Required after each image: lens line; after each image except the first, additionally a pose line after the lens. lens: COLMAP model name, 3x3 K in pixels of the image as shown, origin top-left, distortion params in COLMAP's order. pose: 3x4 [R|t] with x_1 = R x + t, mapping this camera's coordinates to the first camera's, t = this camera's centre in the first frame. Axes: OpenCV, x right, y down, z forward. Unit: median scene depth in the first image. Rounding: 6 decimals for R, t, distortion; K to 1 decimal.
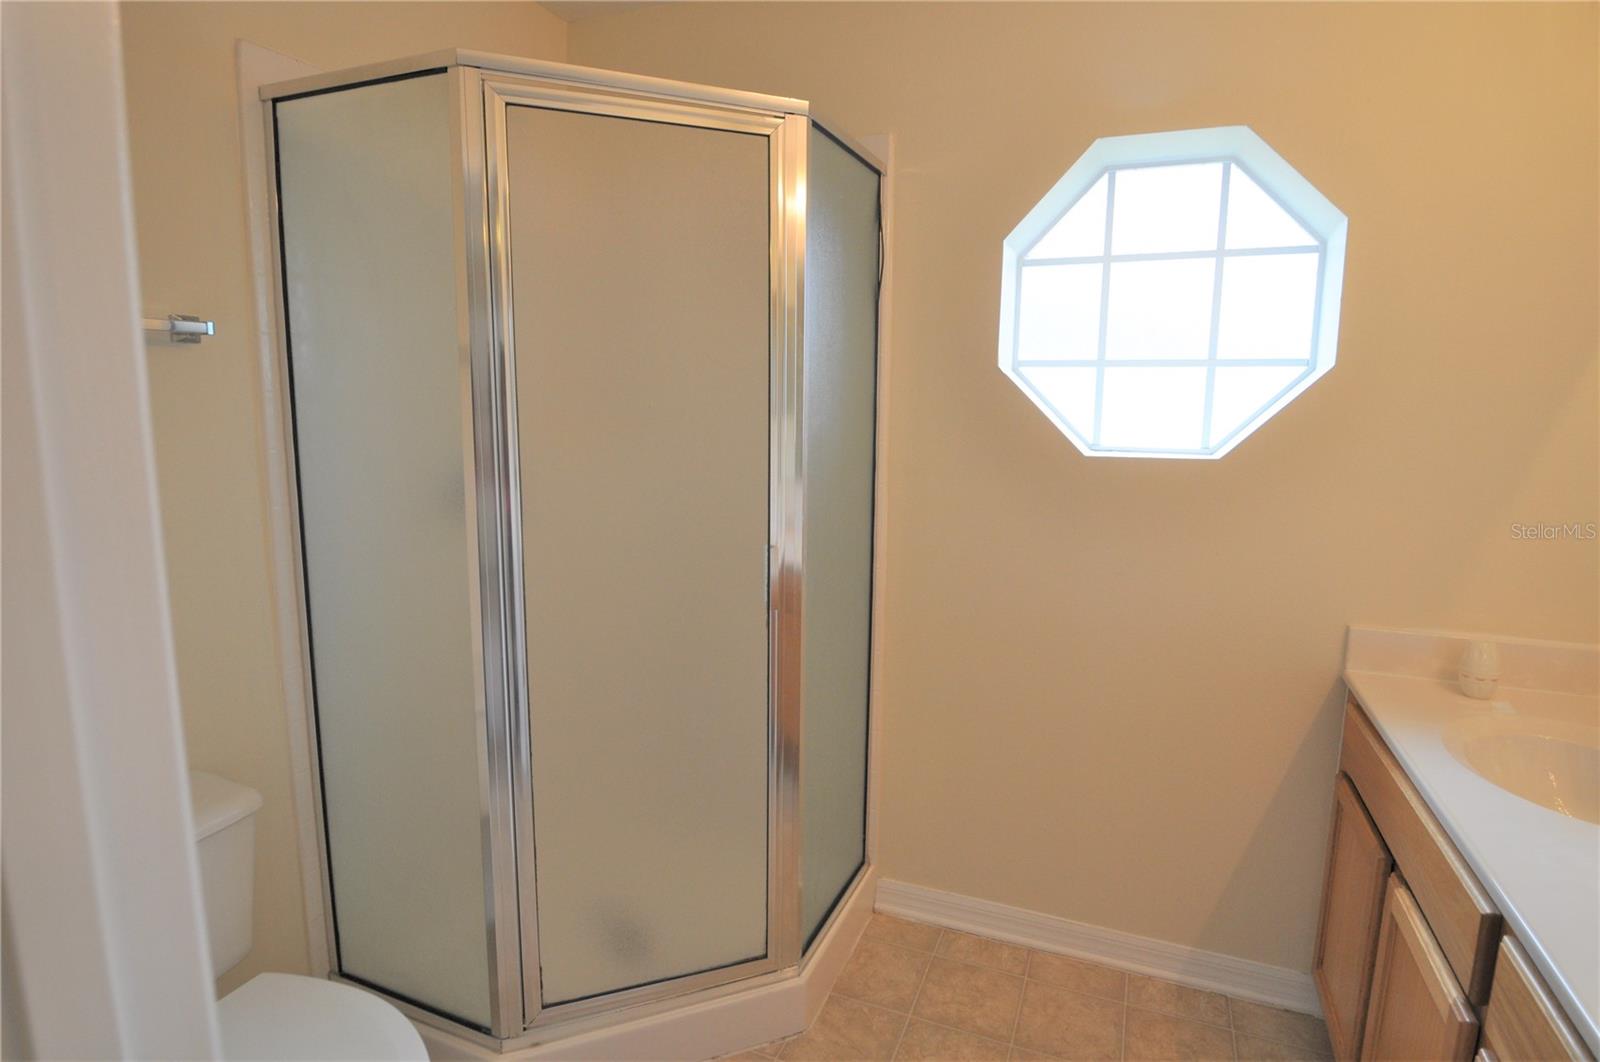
lens RADIAL K [[821.7, 0, 799.6], [0, 821.7, 526.4], [0, 0, 1]] dist [-0.013749, -0.001908]
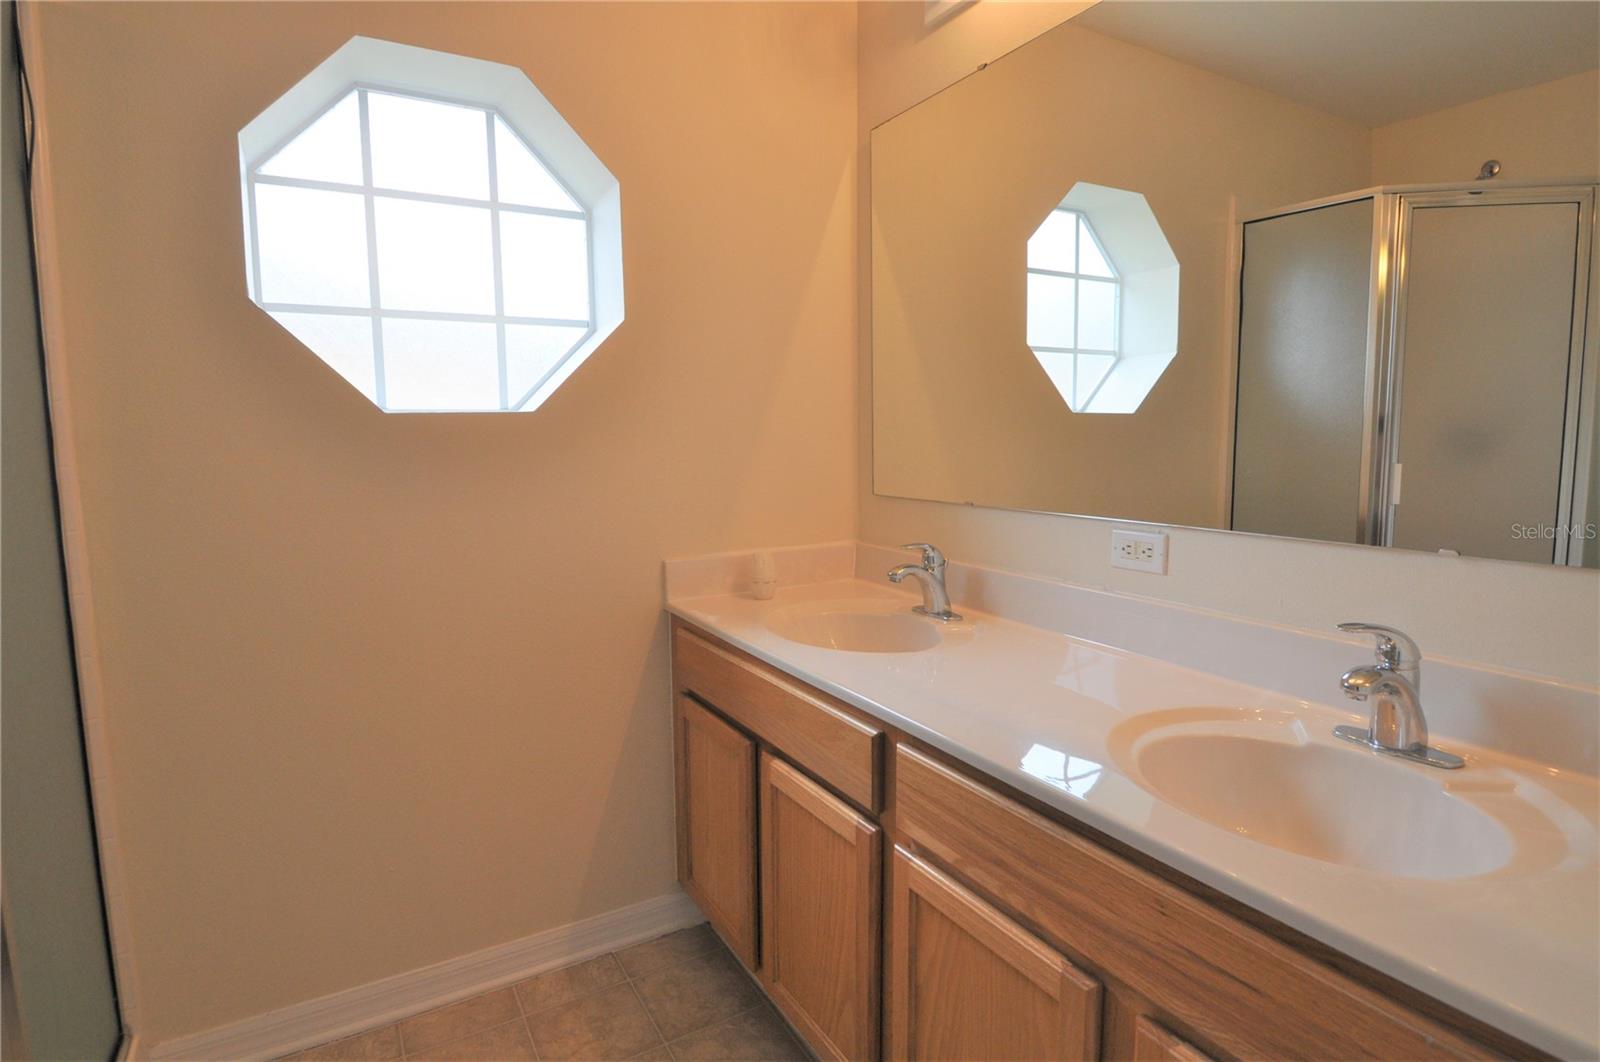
lens RADIAL K [[821.7, 0, 805.7], [0, 821.7, 533.8], [0, 0, 1]] dist [-0.013749, -0.001908]
pose [[0.605054, -0.104451, 0.789303, -0.067279], [0.128798, 0.991140, 0.032429, 0.067398], [-0.785698, 0.082040, 0.613146, 0.158422]]
